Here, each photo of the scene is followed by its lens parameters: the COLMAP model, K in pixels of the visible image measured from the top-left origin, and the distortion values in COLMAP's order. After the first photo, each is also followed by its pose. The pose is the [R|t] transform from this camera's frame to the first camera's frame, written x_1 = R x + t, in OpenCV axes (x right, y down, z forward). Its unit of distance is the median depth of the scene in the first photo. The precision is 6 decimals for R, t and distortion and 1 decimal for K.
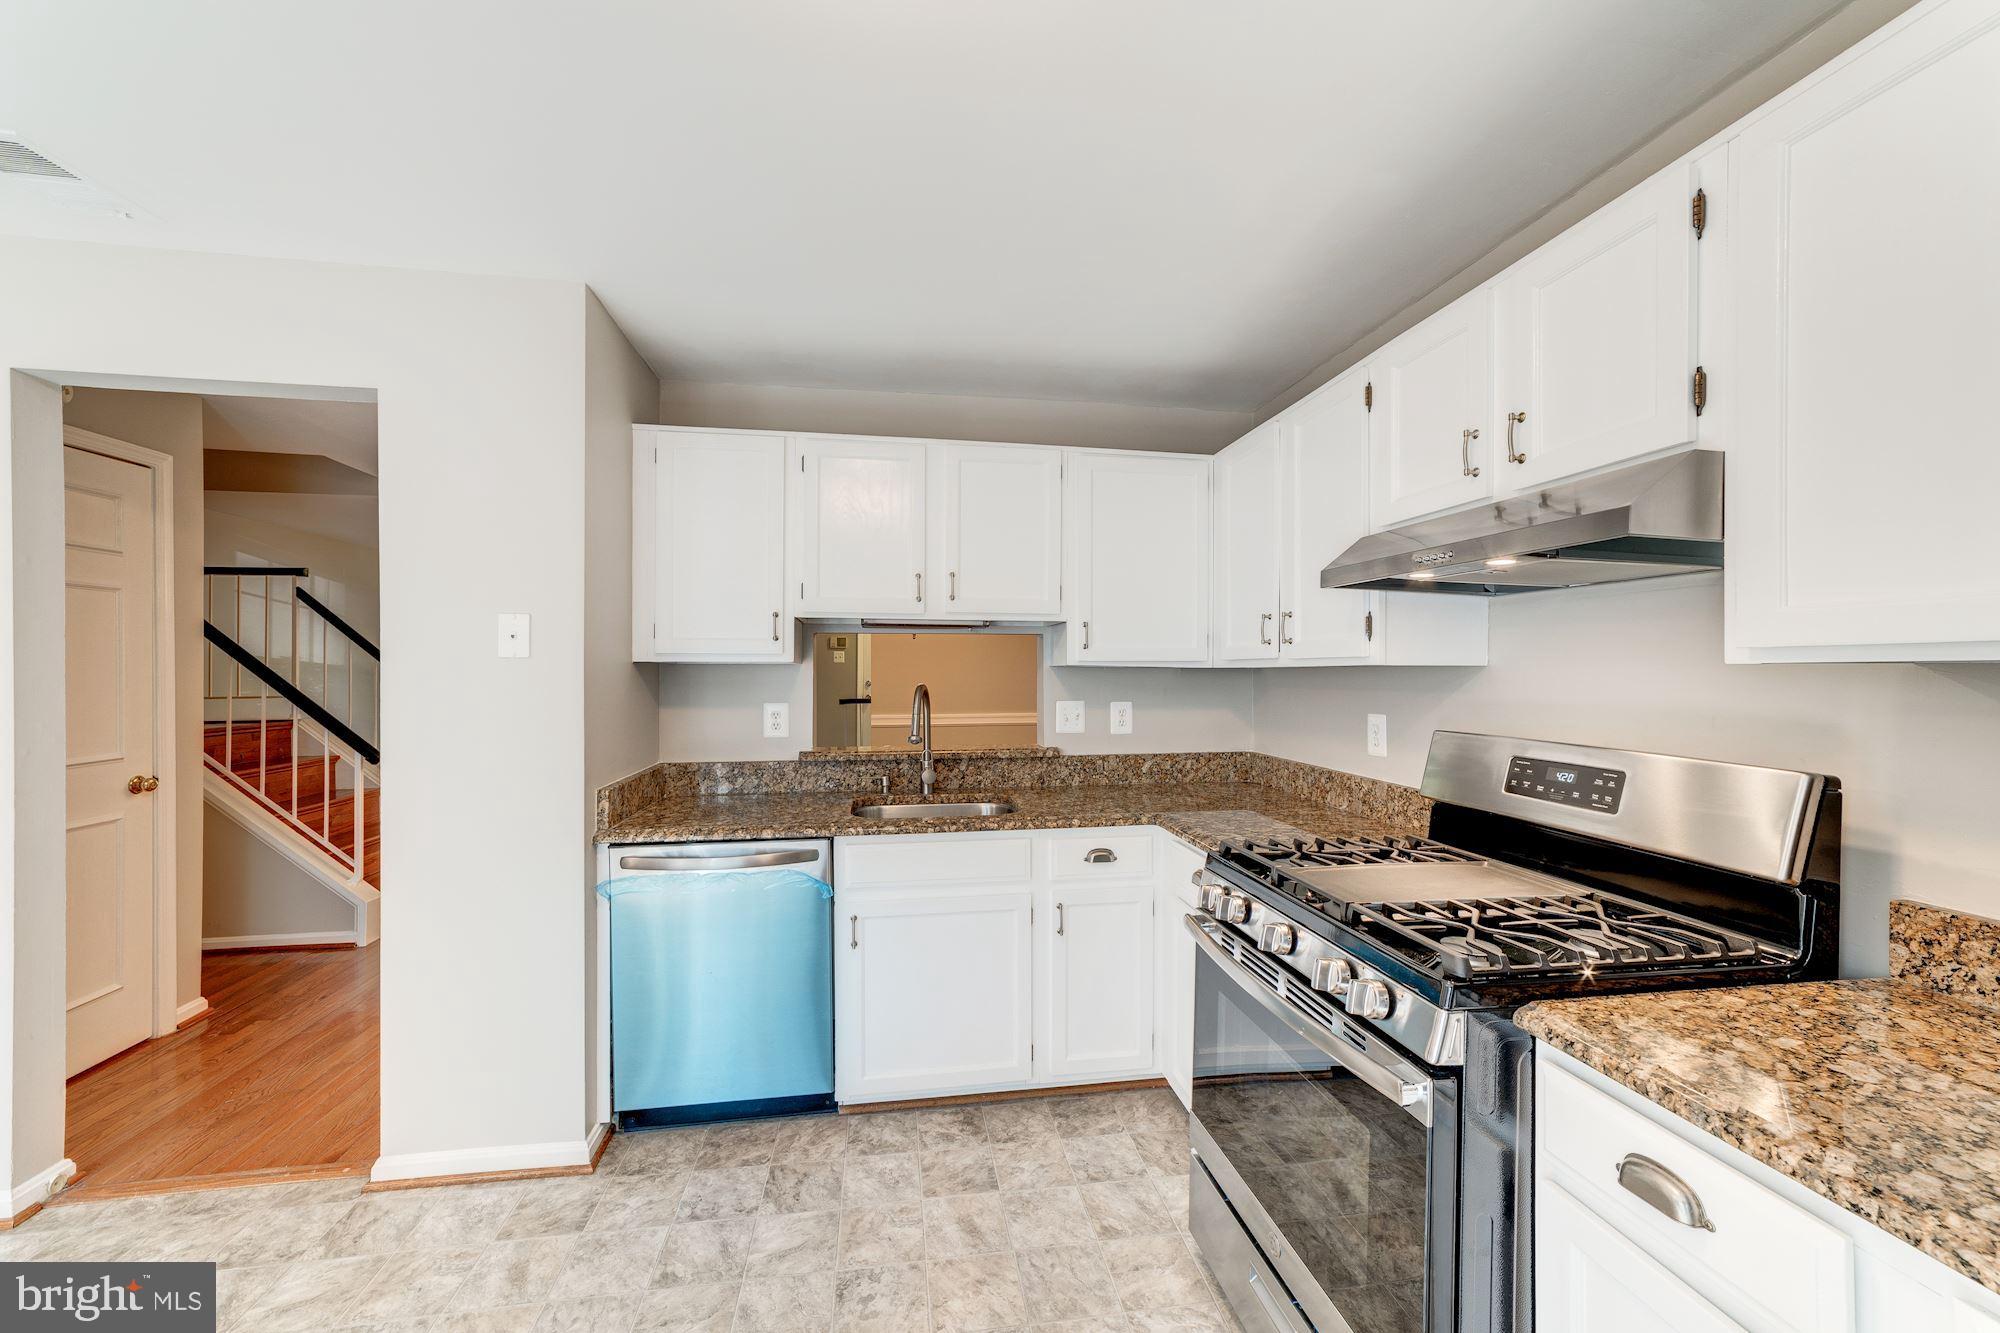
lens RADIAL K [[773.8, 0, 1006.5], [0, 773.8, 682.1], [0, 0, 1]] dist [-0.015457, 0.011814]
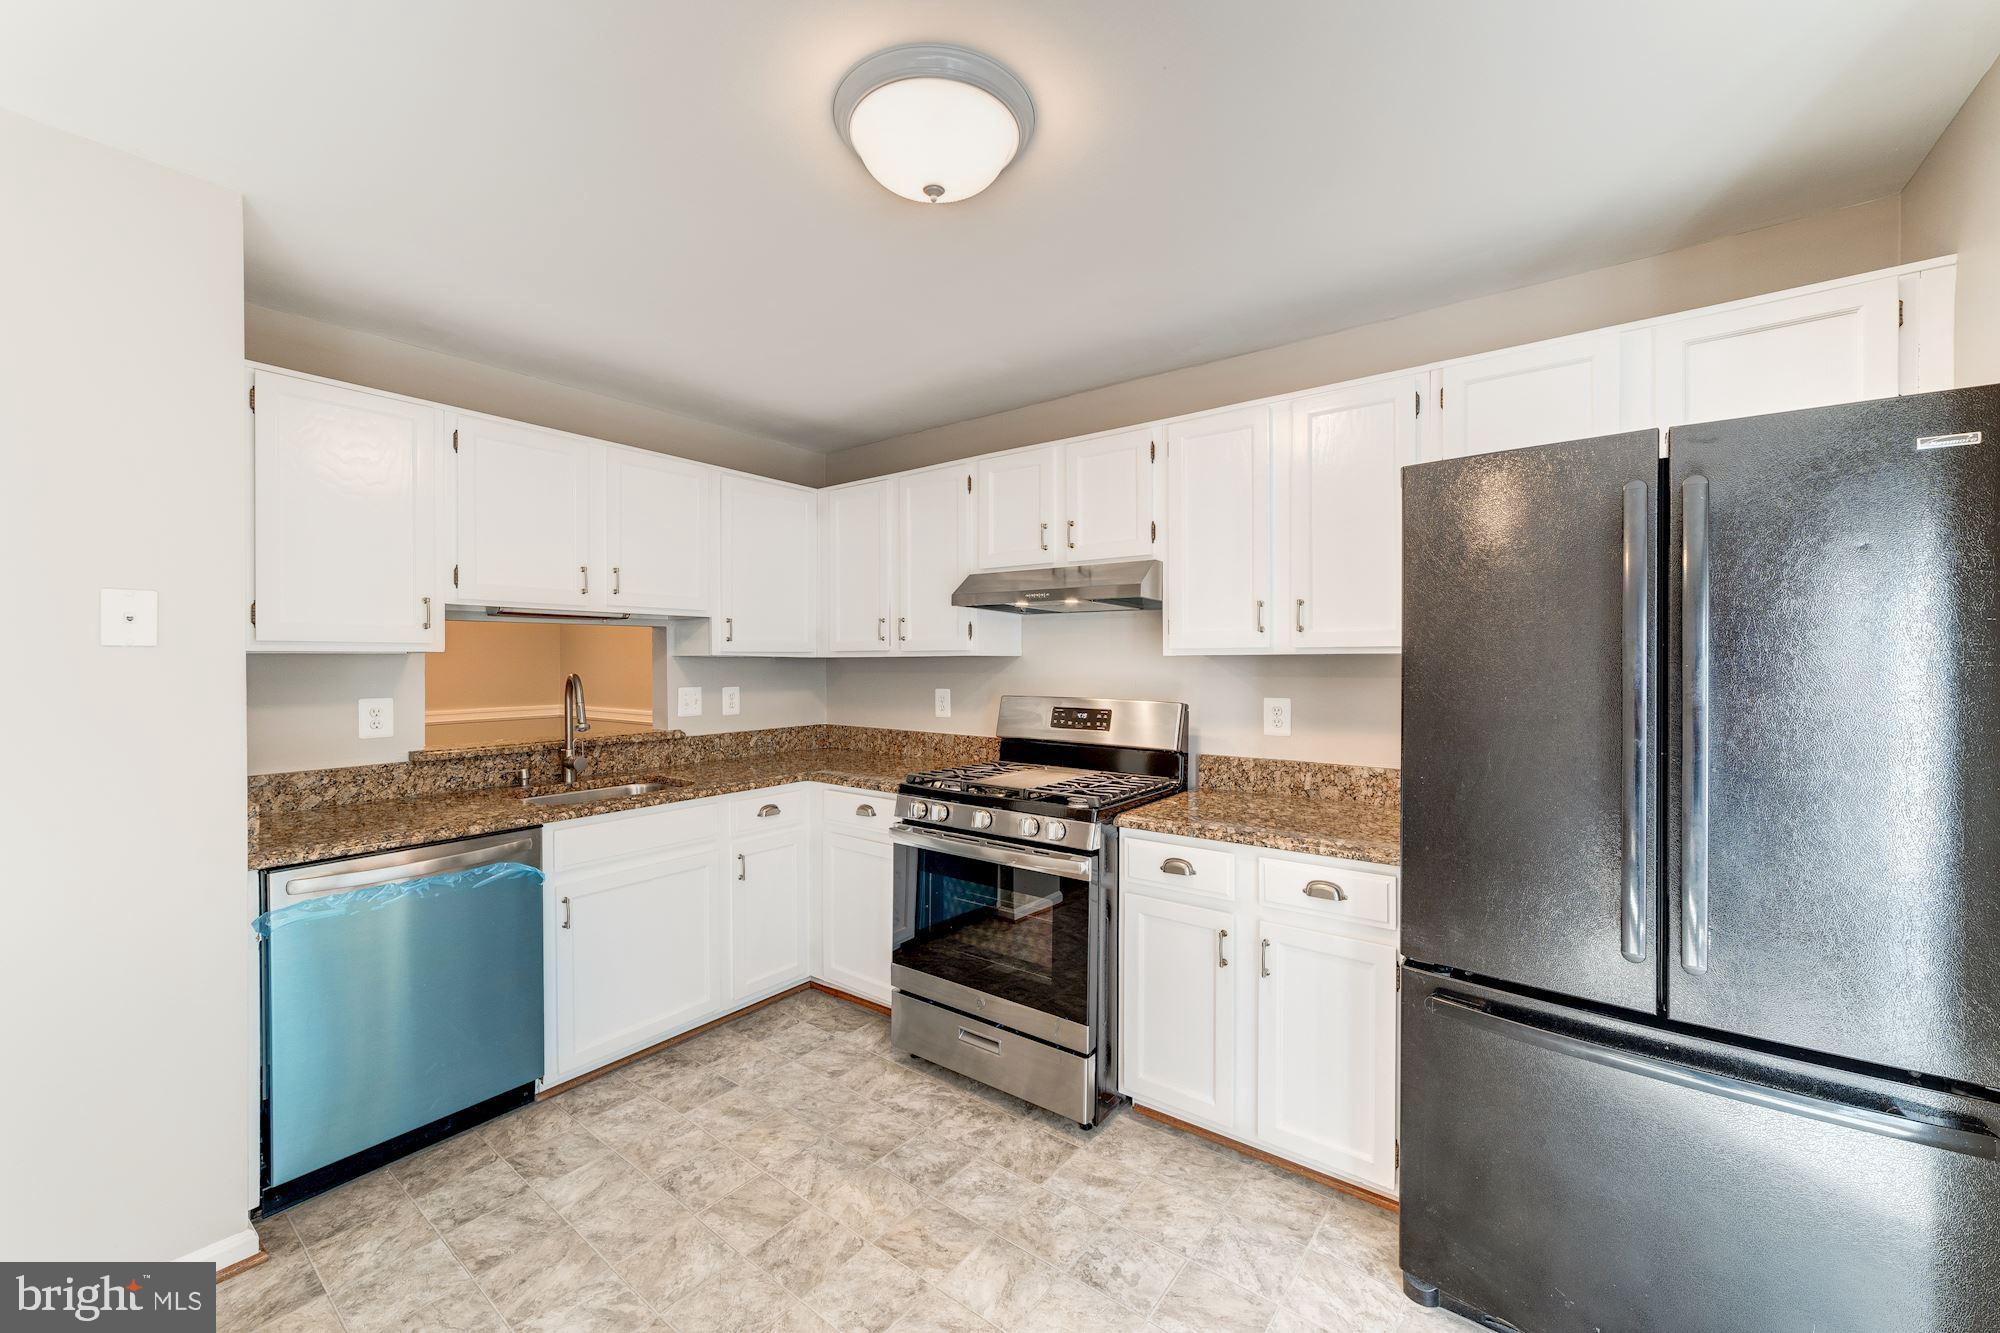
lens RADIAL K [[773.8, 0, 1006.5], [0, 773.8, 682.1], [0, 0, 1]] dist [-0.015457, 0.011814]
pose [[0.716829, -0.023591, 0.696850, -0.501063], [0.013381, 0.999709, 0.020079, 0.000916], [-0.697121, -0.005068, 0.716936, -0.155719]]
